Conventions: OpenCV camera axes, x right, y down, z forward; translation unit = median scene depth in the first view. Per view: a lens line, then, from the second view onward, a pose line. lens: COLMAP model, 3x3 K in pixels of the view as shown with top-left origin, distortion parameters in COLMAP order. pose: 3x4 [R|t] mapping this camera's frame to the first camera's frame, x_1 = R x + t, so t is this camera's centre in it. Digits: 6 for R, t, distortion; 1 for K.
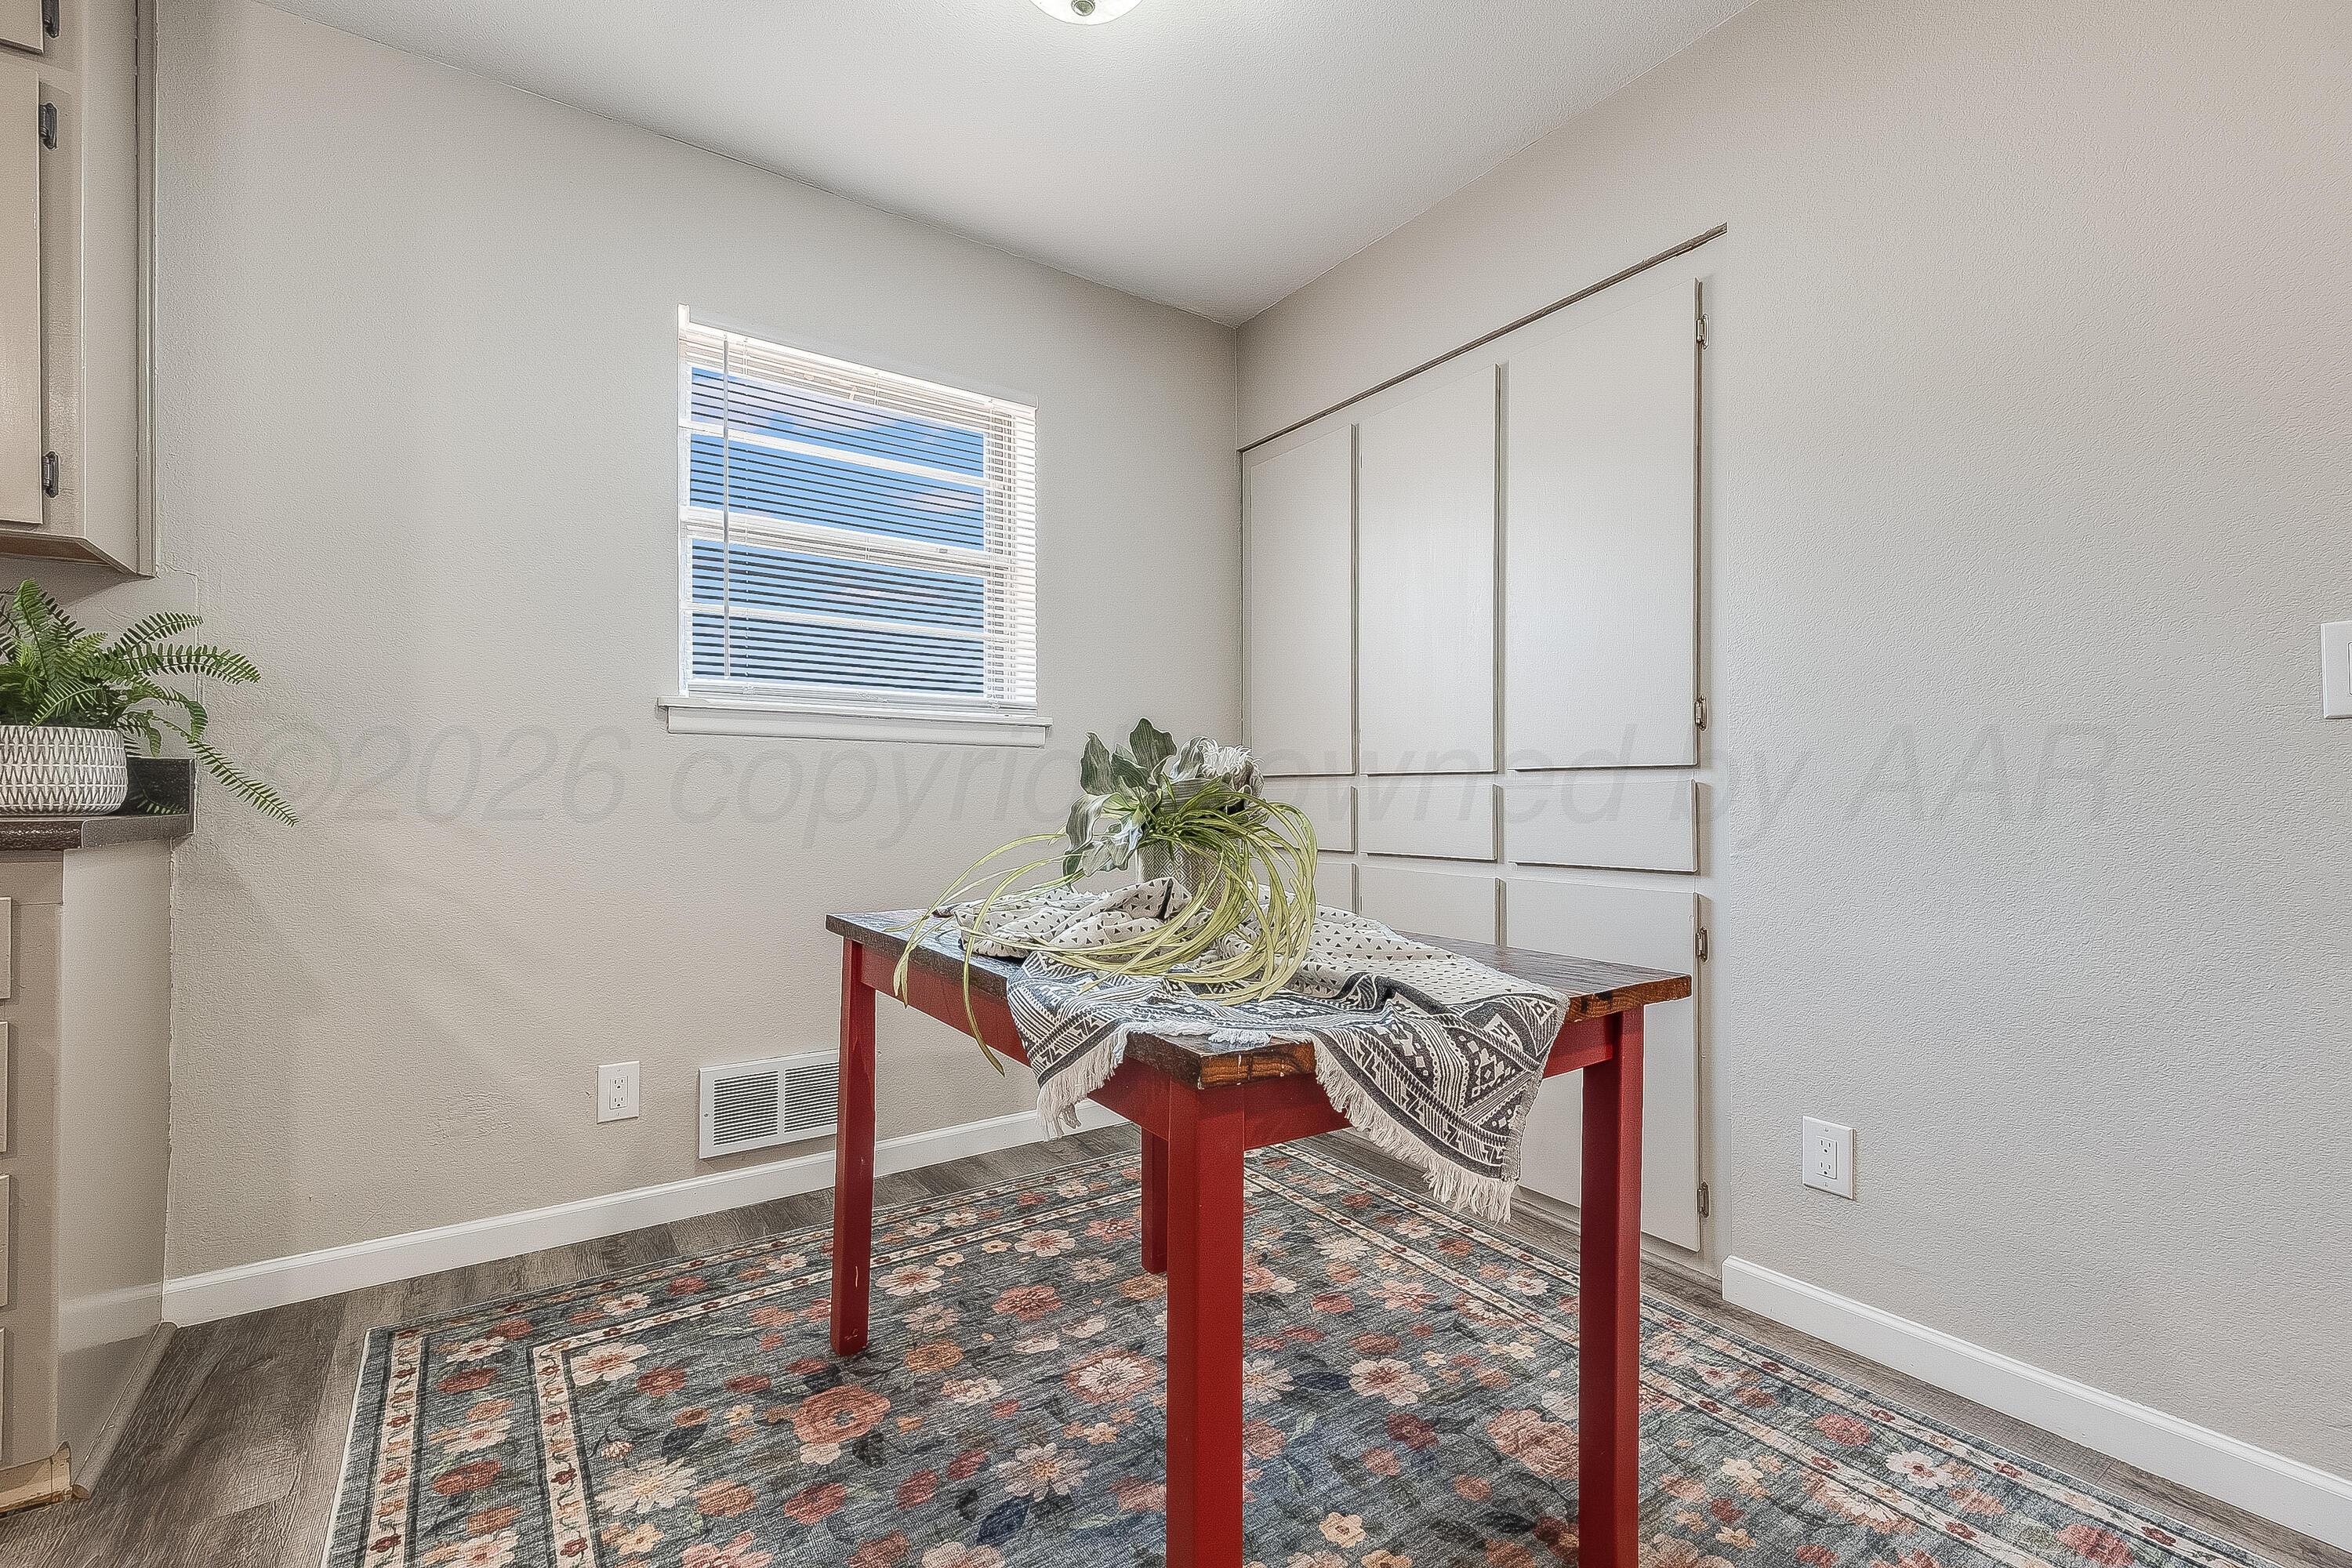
lens RADIAL K [[1019.0, 0, 1172.9], [0, 1019.0, 781.8], [0, 0, 1]] dist [-0.000333, 0.000270]
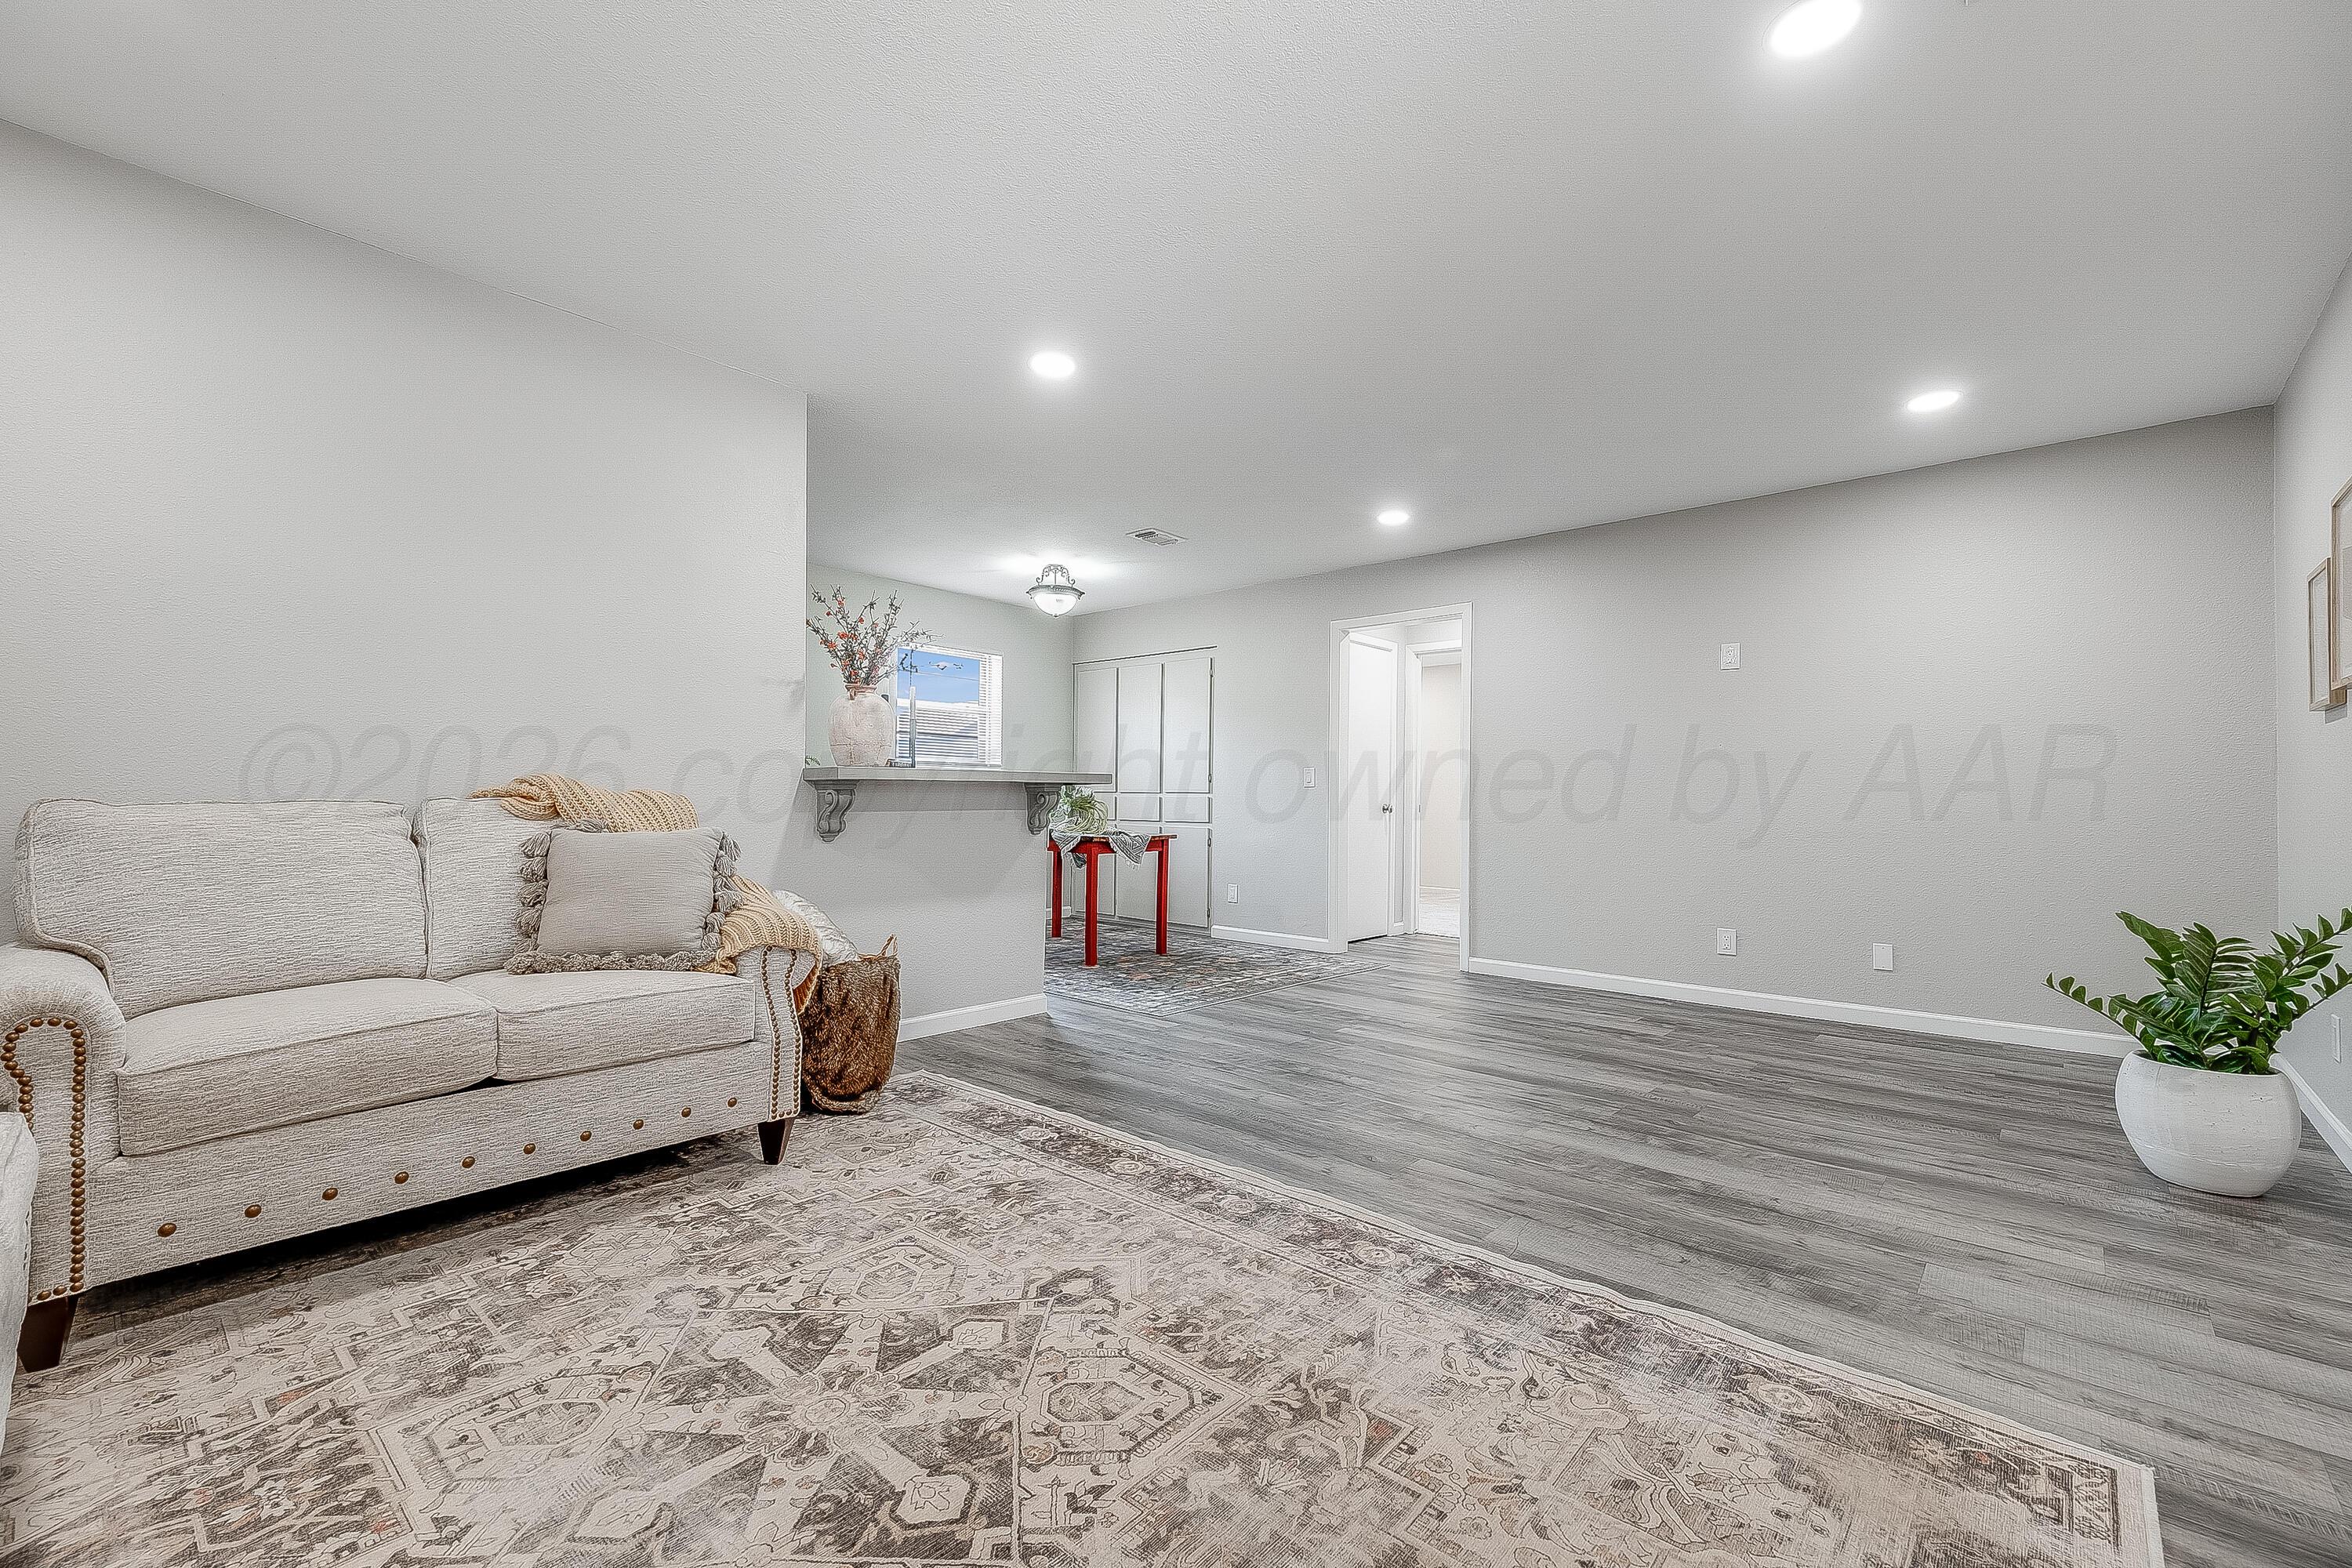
lens RADIAL K [[1019.0, 0, 1172.4], [0, 1019.0, 780.9], [0, 0, 1]] dist [-0.000333, 0.000270]
pose [[0.971976, 0.014026, 0.234662, -0.320884], [-0.013020, 0.999898, -0.005836, -0.024254], [-0.234720, 0.002617, 0.972059, -1.741279]]
